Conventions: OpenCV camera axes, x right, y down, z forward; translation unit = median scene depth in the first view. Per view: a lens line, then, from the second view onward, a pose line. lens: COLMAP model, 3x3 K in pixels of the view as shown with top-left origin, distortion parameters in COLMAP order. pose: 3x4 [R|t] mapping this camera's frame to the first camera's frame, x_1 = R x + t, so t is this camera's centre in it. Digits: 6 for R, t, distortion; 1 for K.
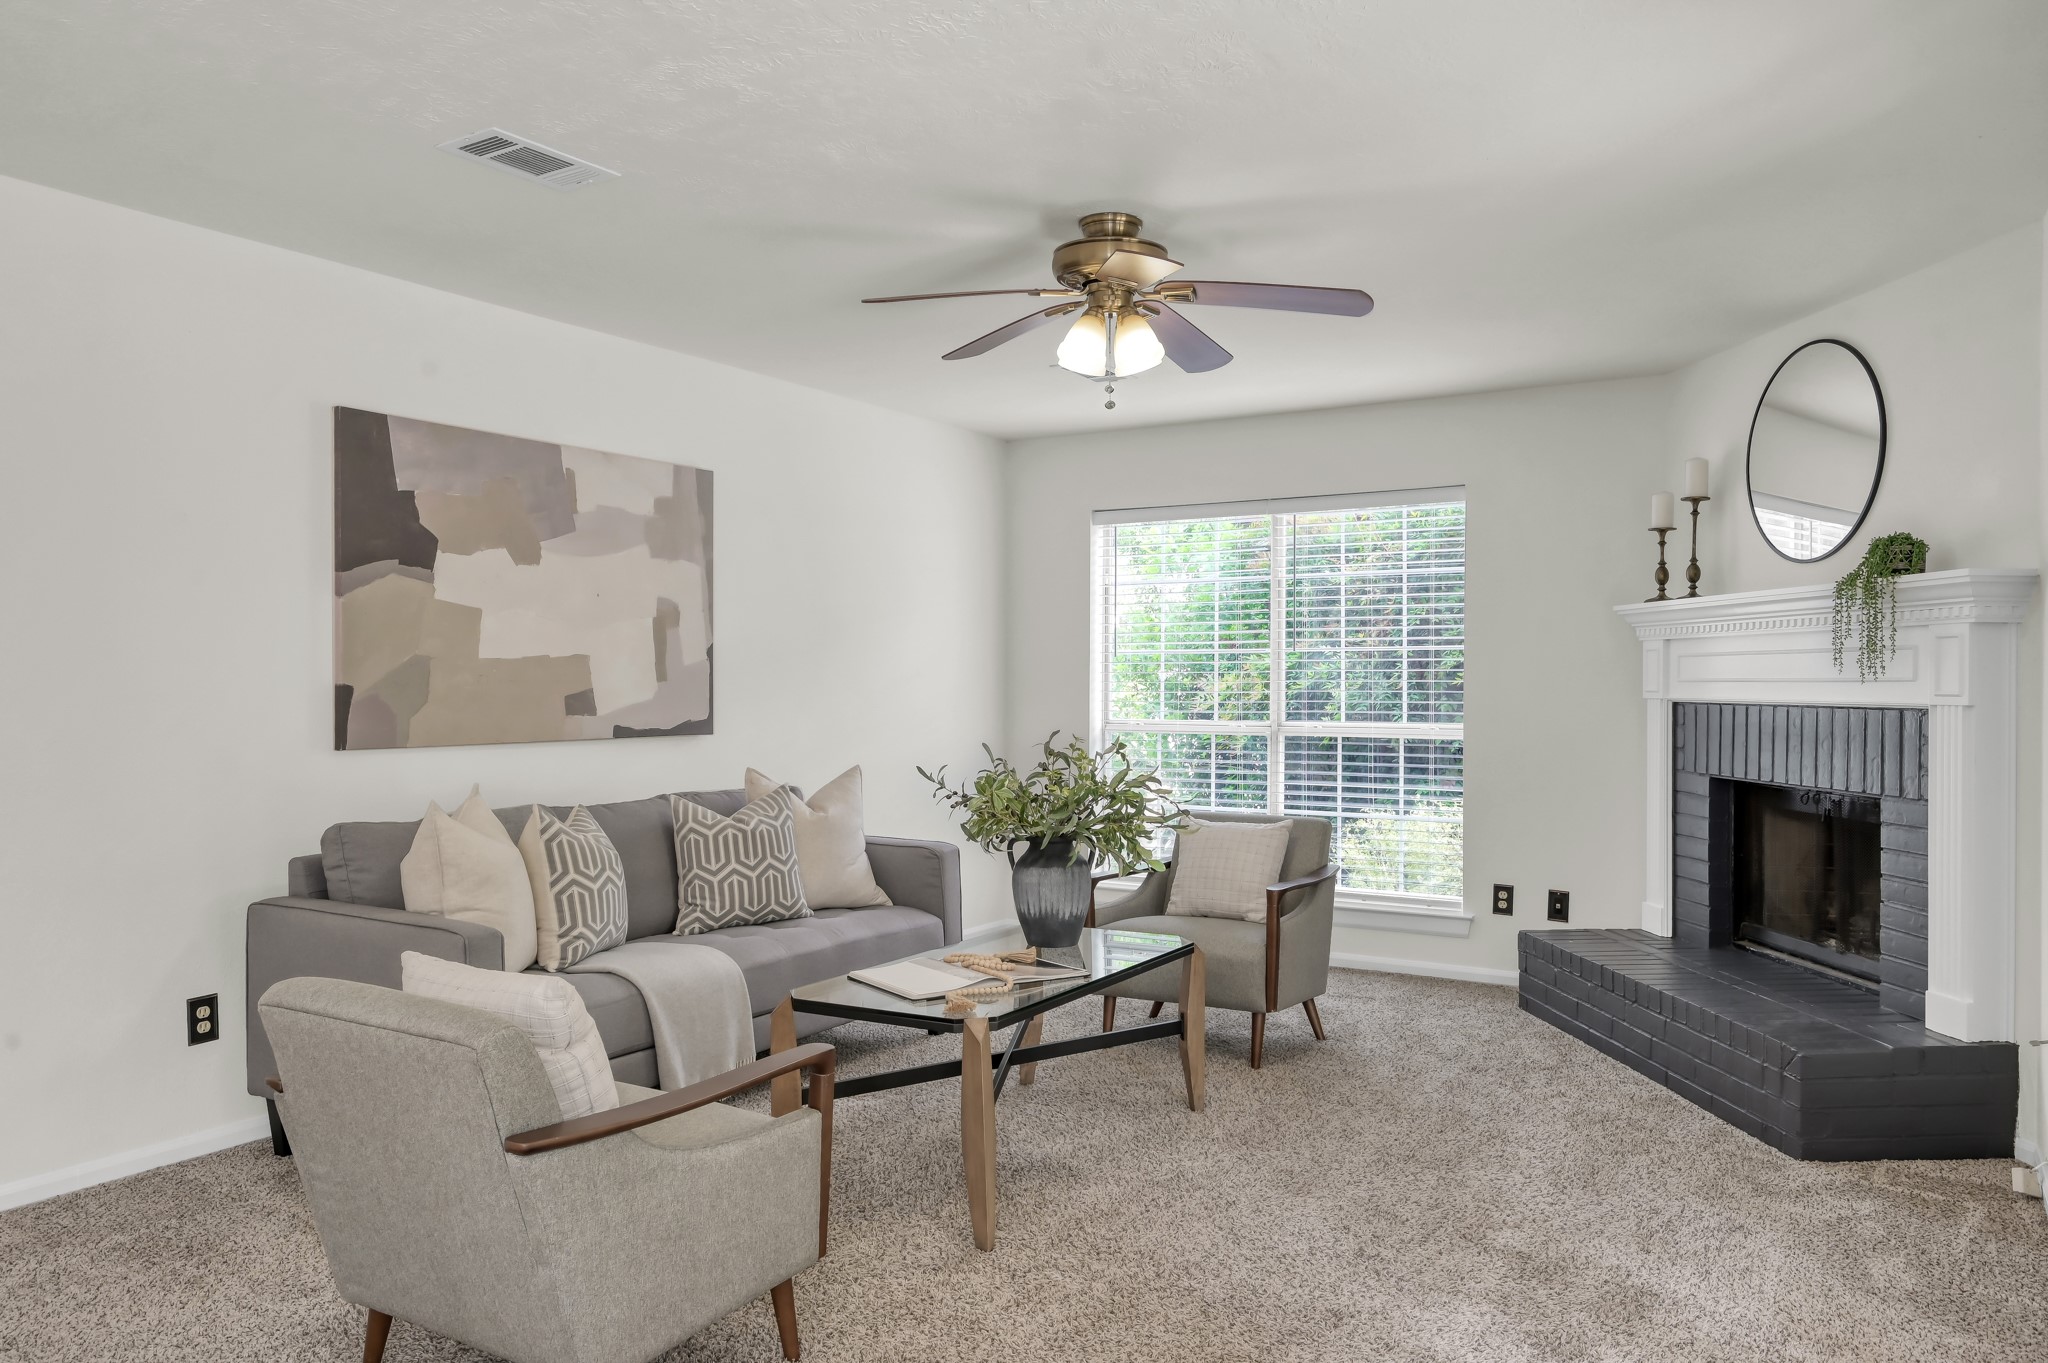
lens RADIAL K [[1434.6, 0, 1024.0], [0, 1434.6, 681.5], [0, 0, 1]] dist [-0.001340, -0.001045]
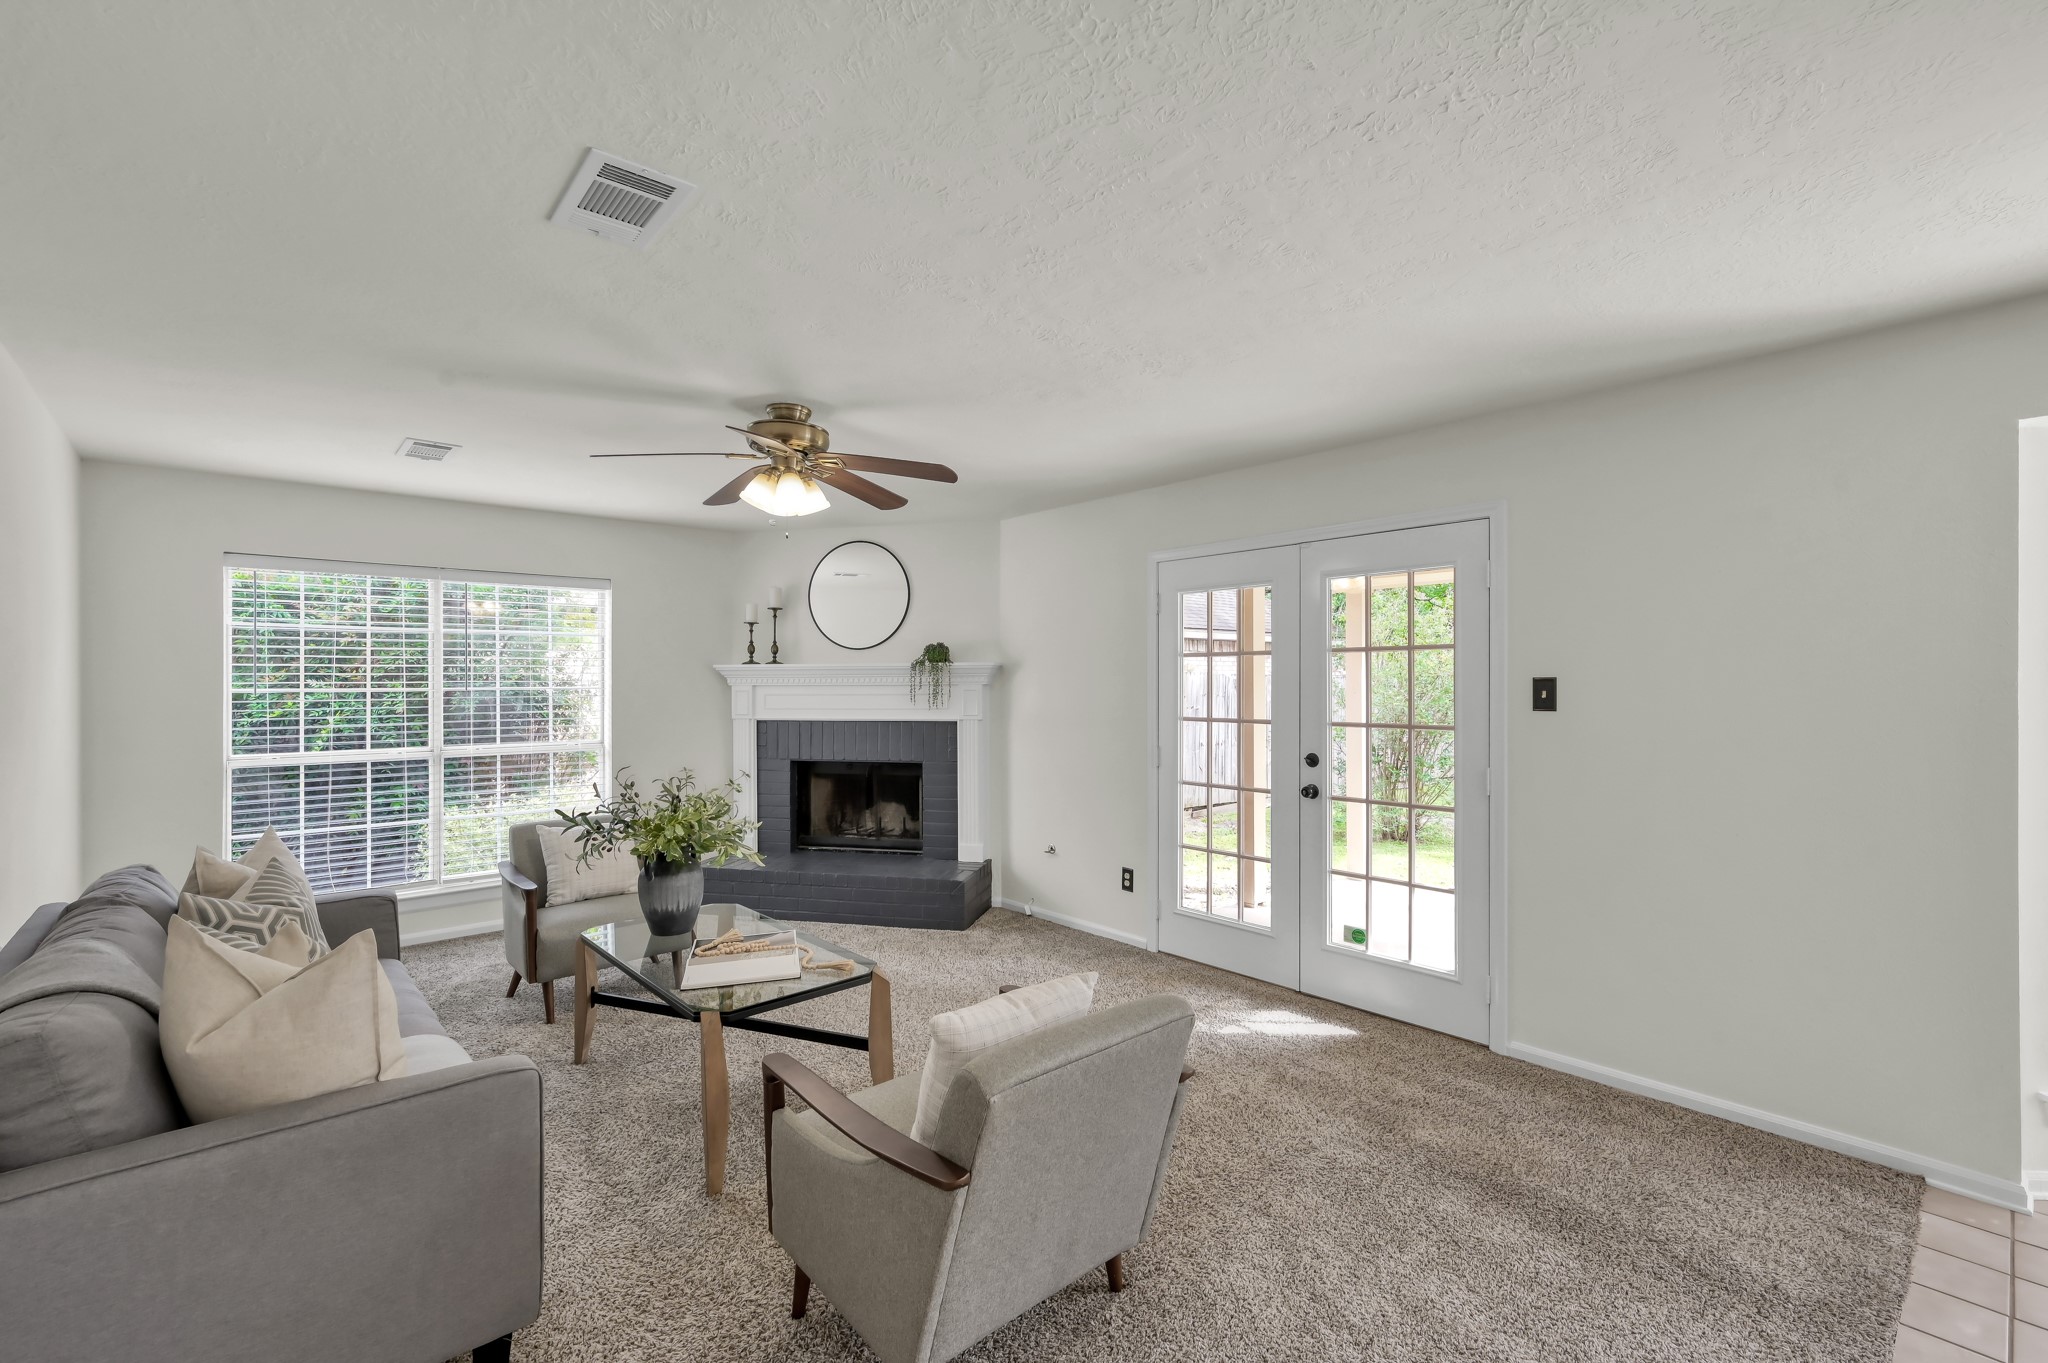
lens RADIAL K [[883.8, 0, 1030.8], [0, 883.8, 678.0], [0, 0, 1]] dist [-0.001843, 0.000459]
pose [[0.288437, 0.004493, 0.957488, -0.664476], [0.005472, 0.999965, -0.006341, -0.039139], [-0.957483, 0.007068, 0.288402, 0.470076]]
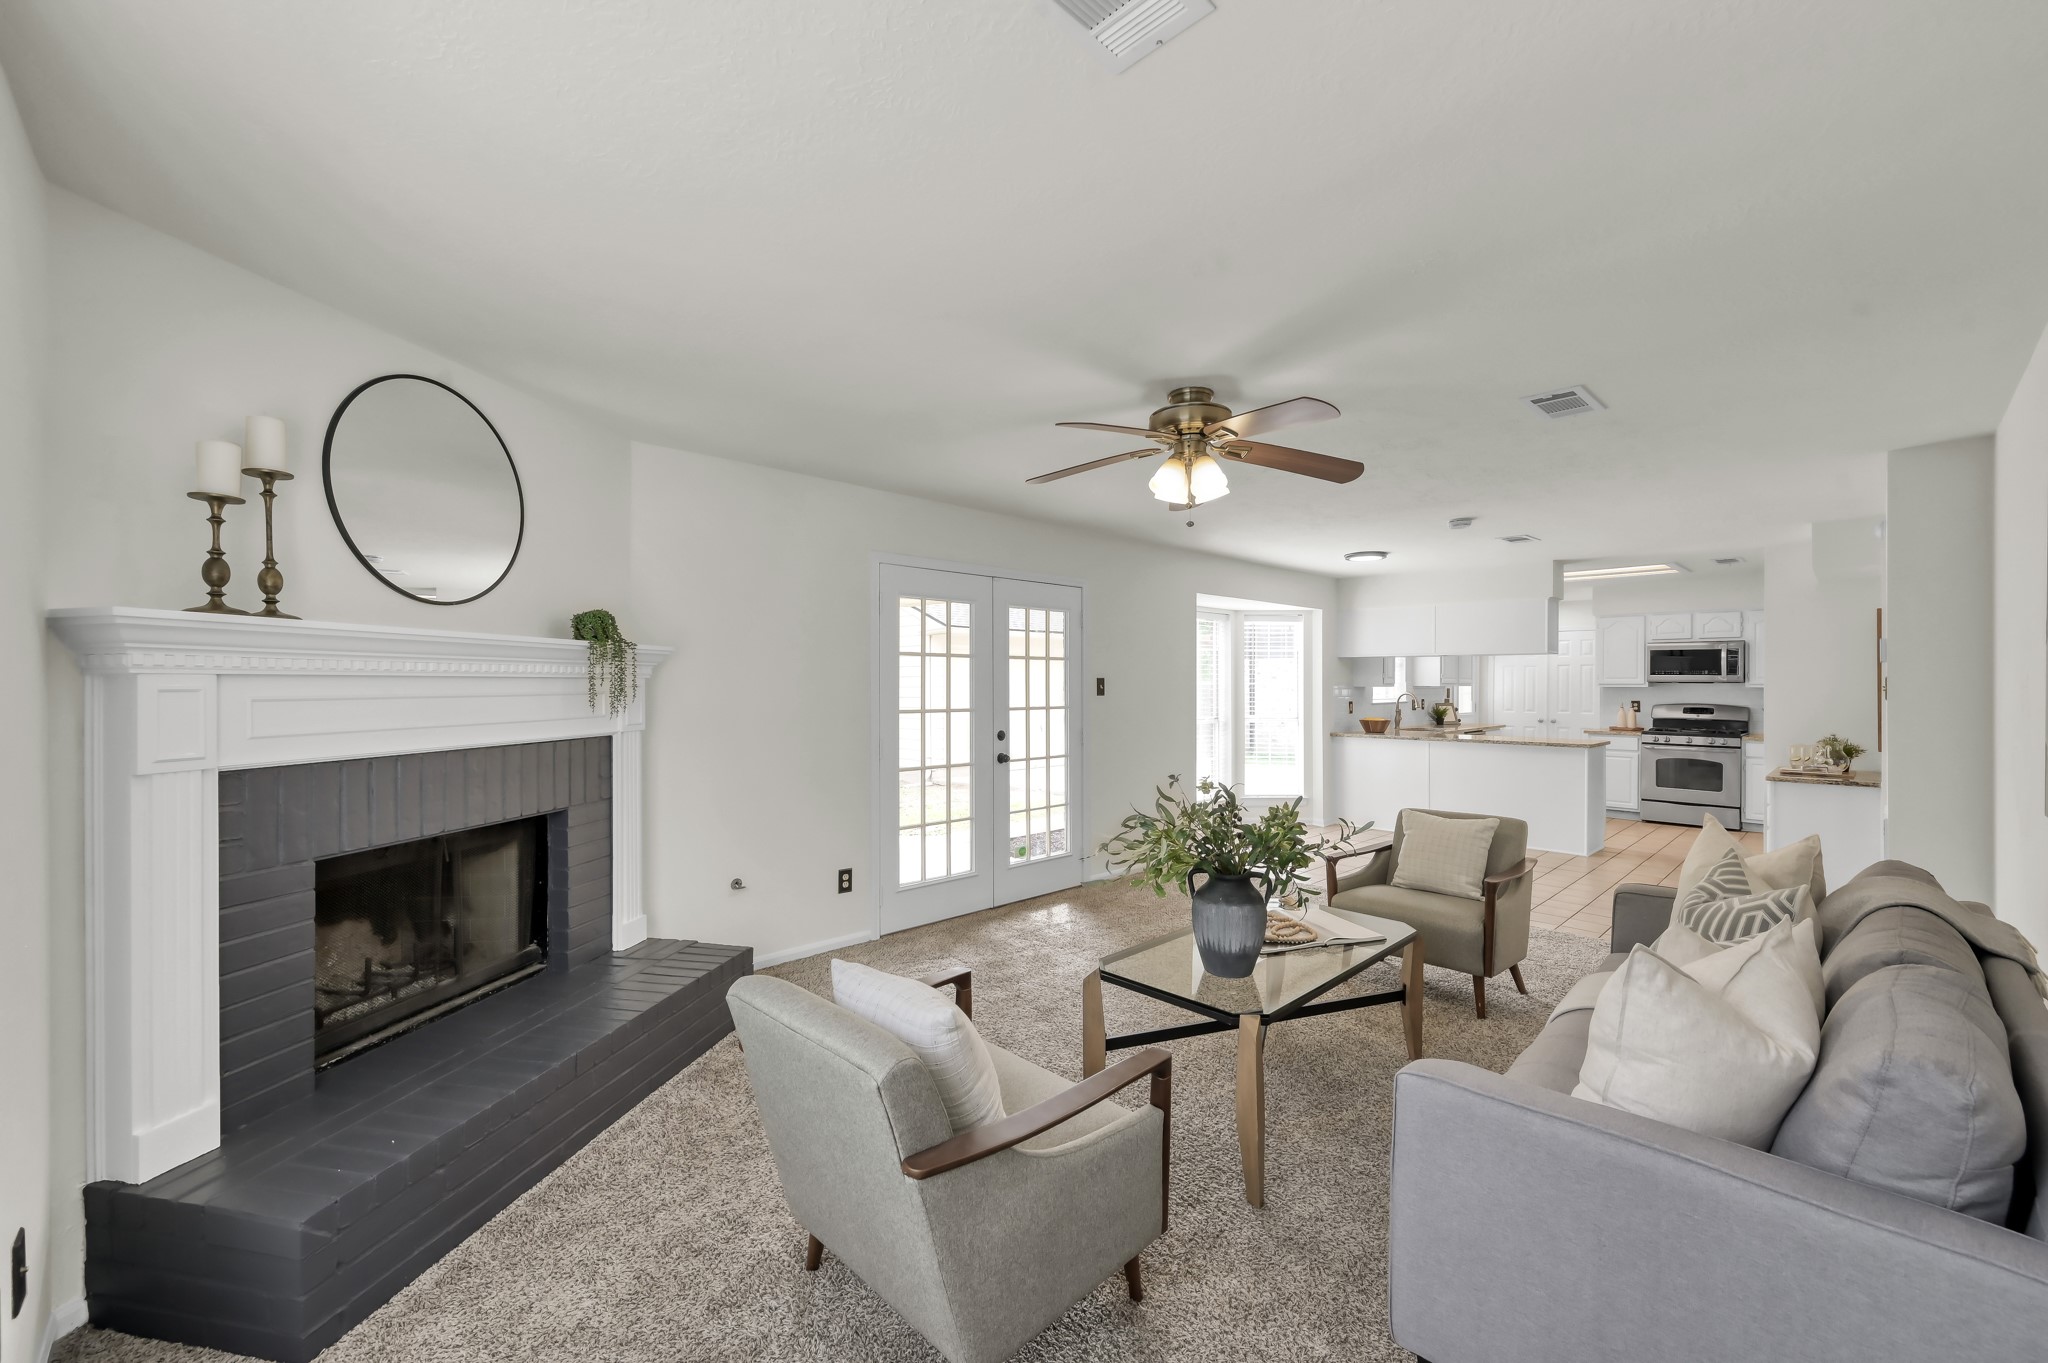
lens RADIAL K [[830.8, 0, 1024.0], [0, 830.8, 681.5], [0, 0, 1]] dist [0.001060, 0.000084]
pose [[-0.970283, -0.000307, 0.241971, 0.018577], [-0.000680, 0.999999, -0.001457, -0.033999], [-0.241970, -0.001578, -0.970282, 1.680340]]
